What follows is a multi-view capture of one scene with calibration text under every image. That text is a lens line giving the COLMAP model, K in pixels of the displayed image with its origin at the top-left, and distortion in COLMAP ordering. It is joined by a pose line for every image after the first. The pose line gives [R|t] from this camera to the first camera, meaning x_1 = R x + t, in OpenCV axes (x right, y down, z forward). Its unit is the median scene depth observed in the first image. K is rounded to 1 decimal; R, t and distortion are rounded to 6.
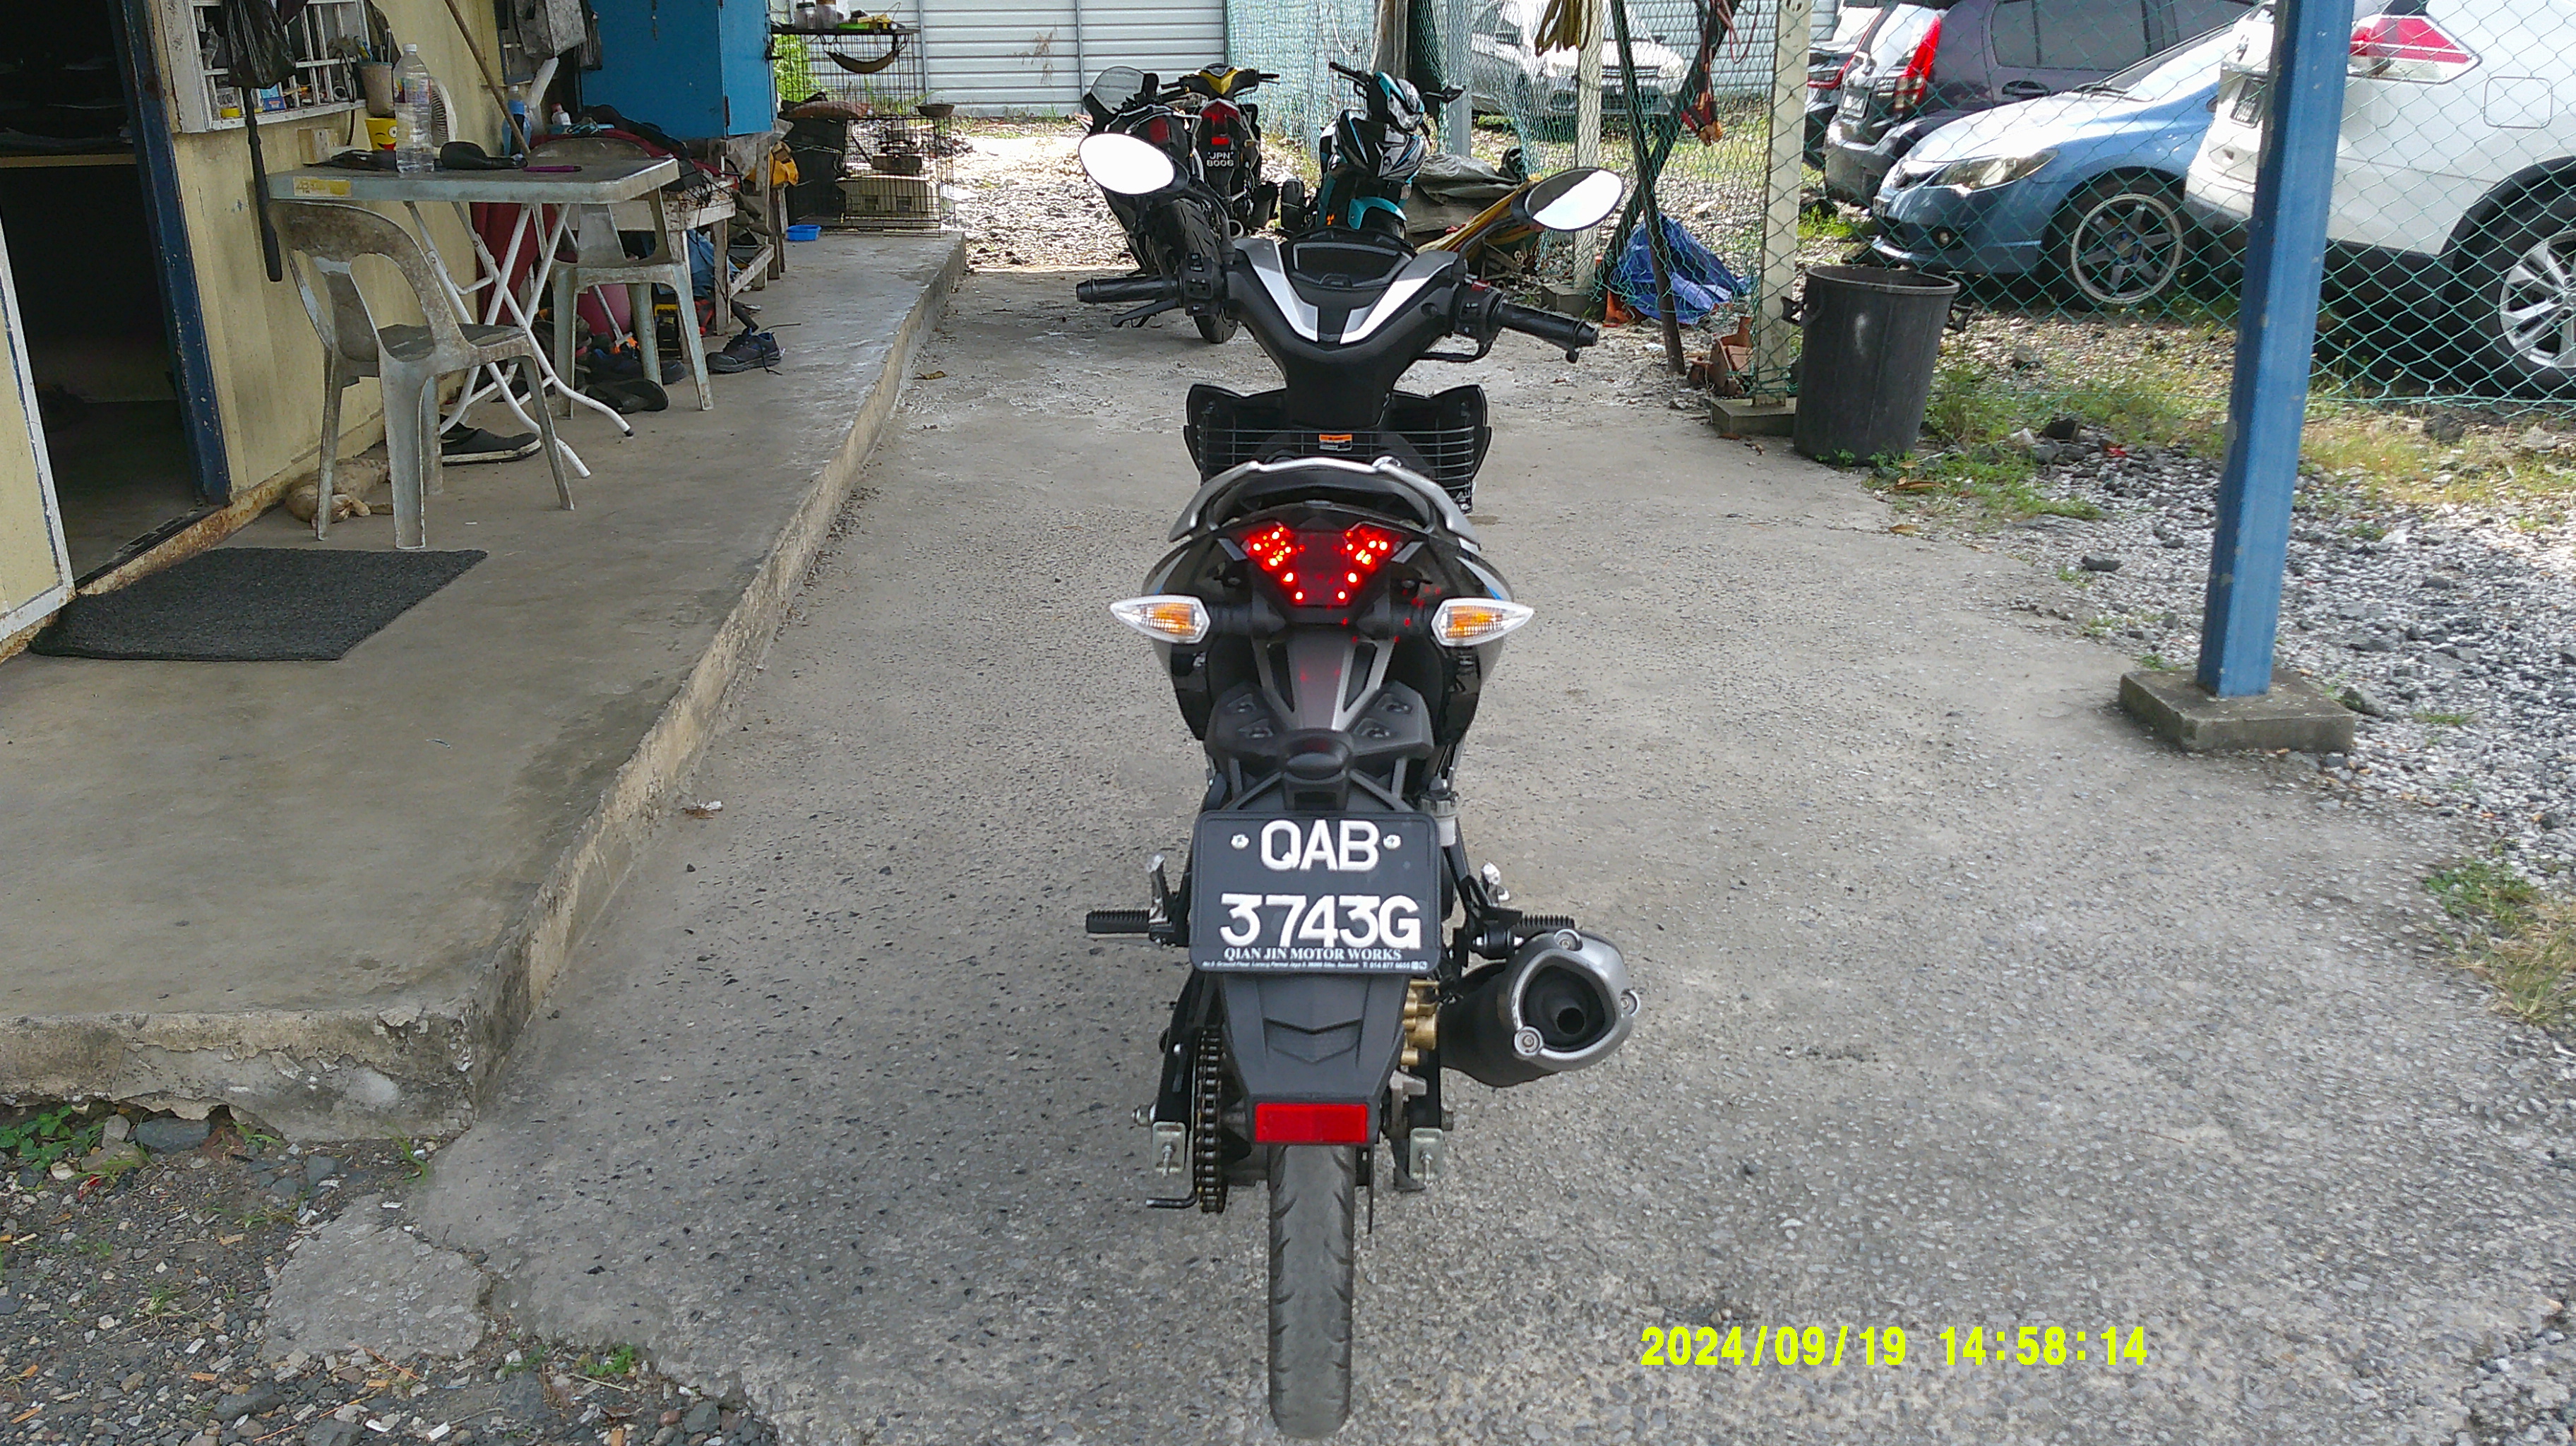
lens RADIAL K [[2172.3, 0, 1322.9], [0, 2172.3, 730.8], [0, 0, 1]] dist [0.072315, -0.174442]
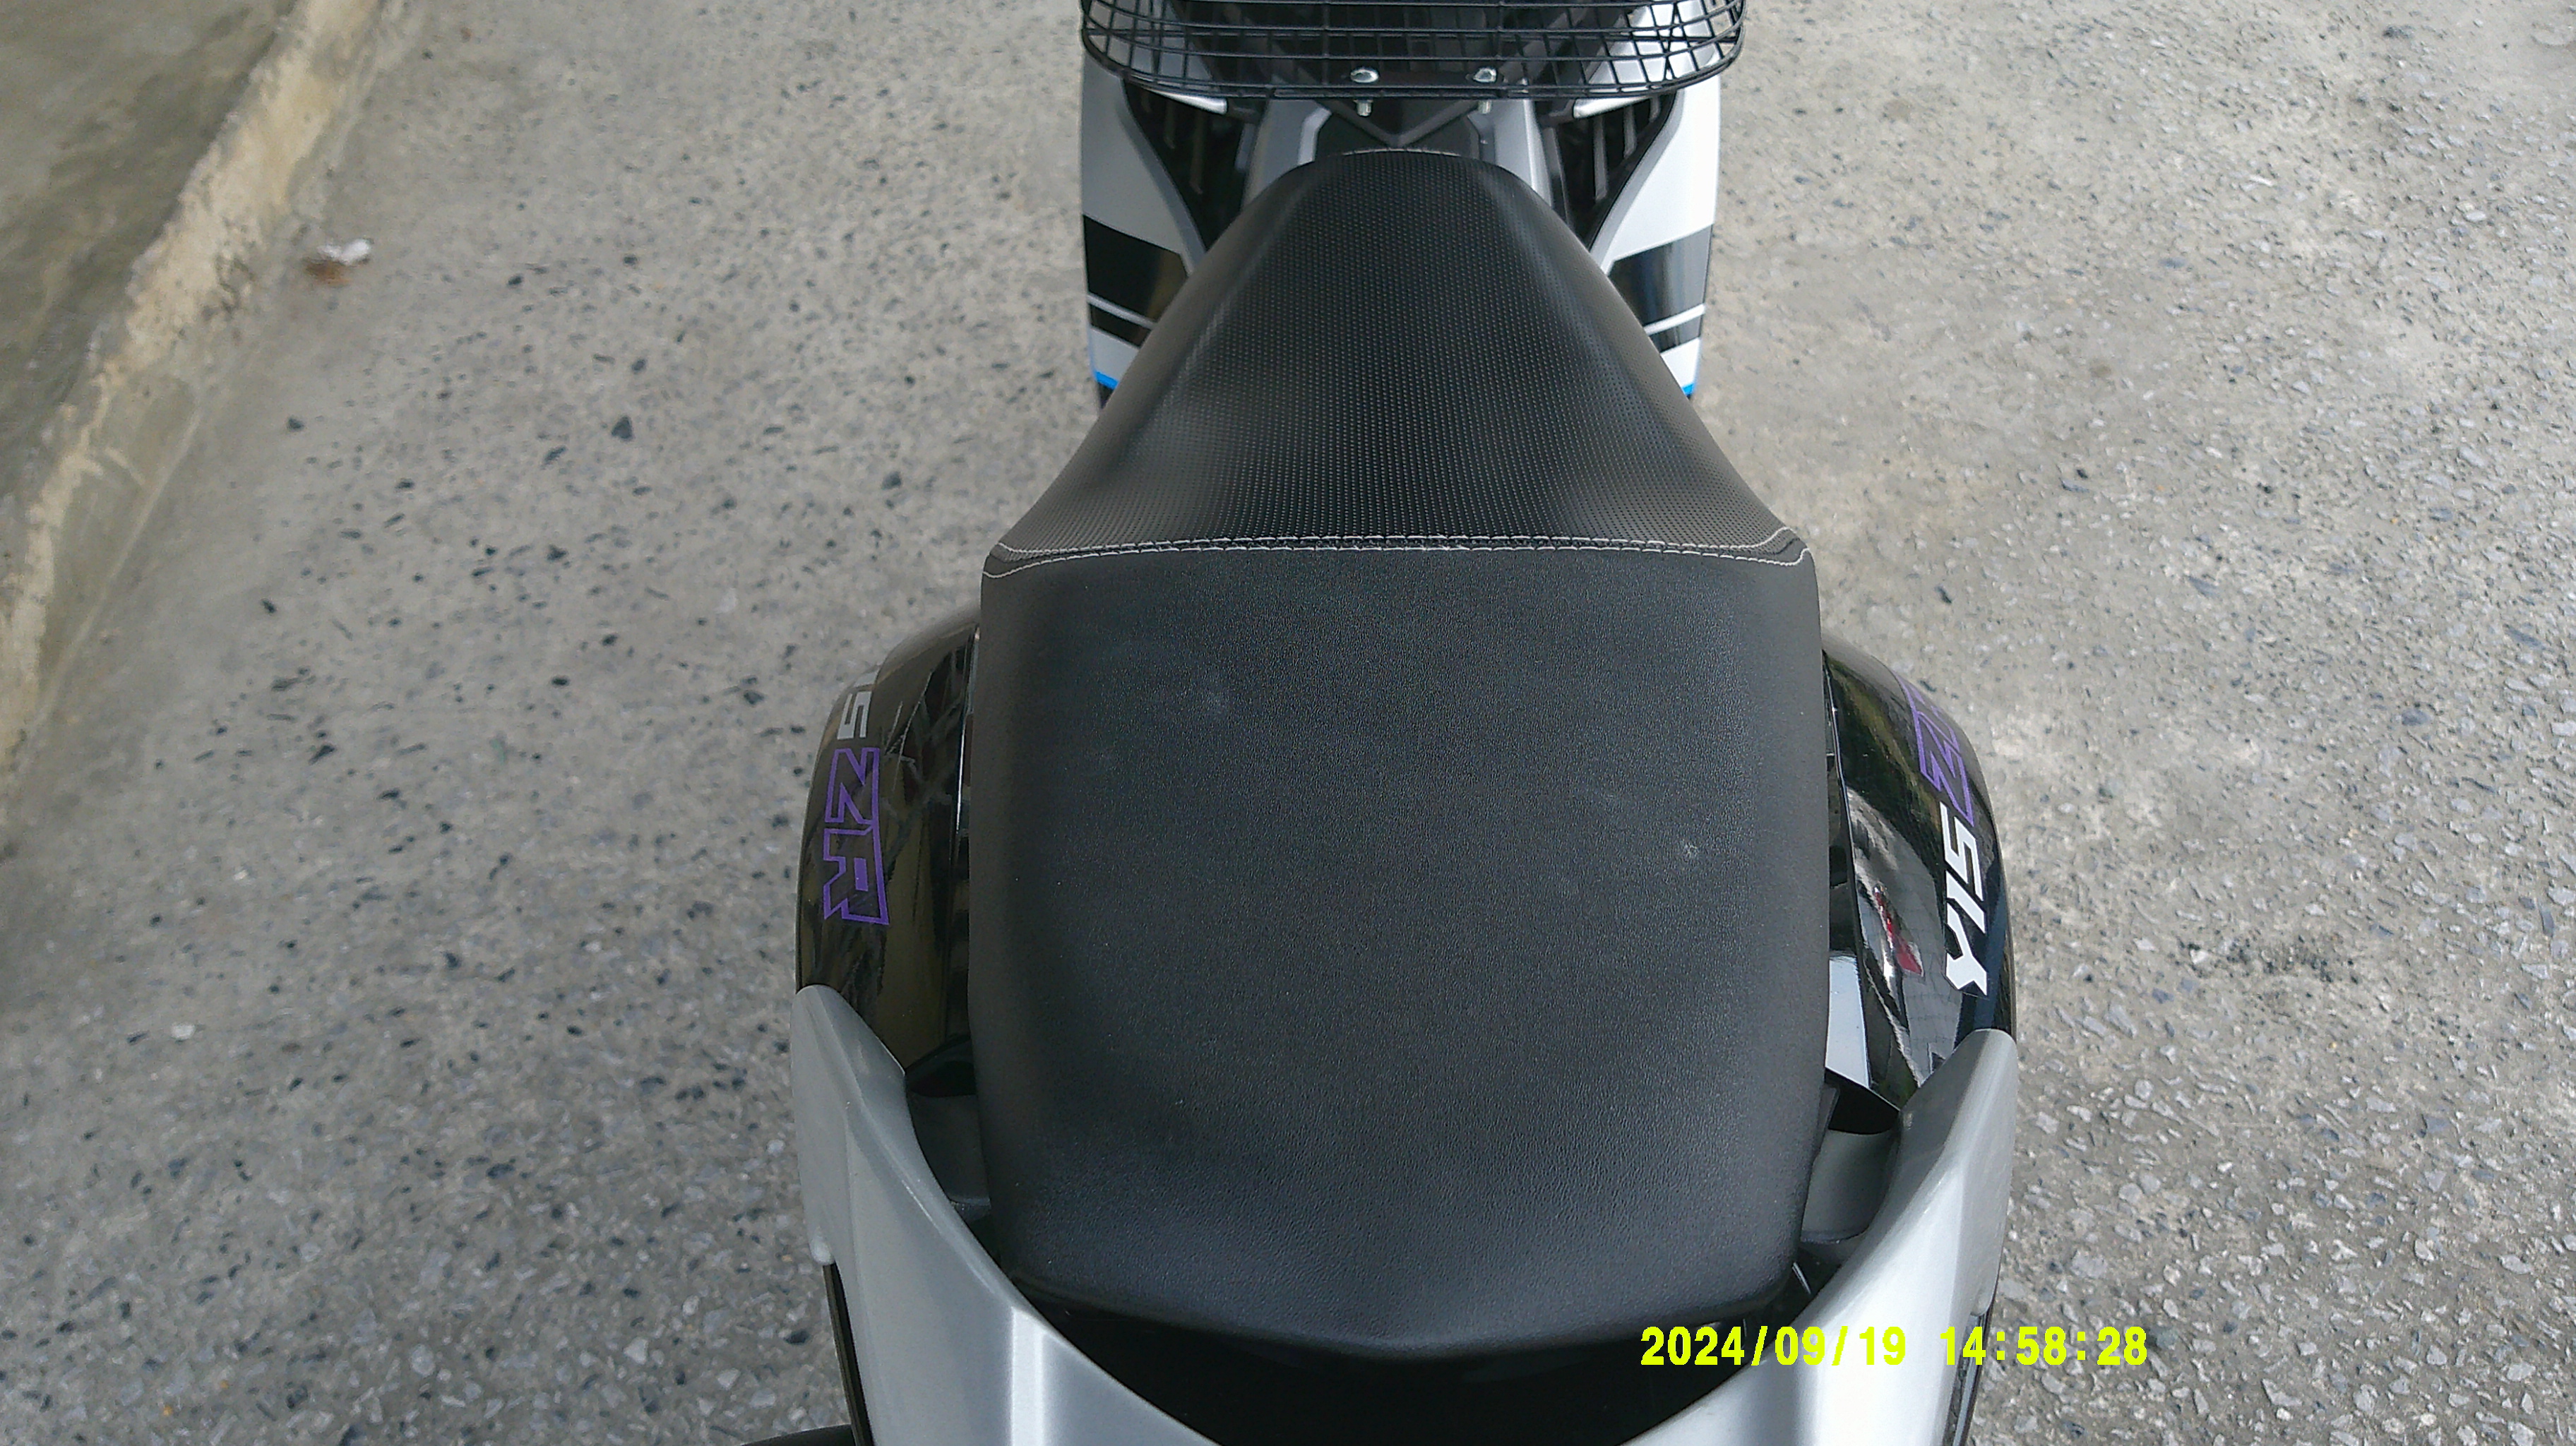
lens RADIAL K [[2172.3, 0, 1322.9], [0, 2172.3, 730.8], [0, 0, 1]] dist [0.072315, -0.174442]
pose [[0.999894, 0.006293, -0.013157, -0.002153], [0.000273, 0.893876, 0.448314, -0.133261], [0.014582, -0.448270, 0.893779, 0.450880]]
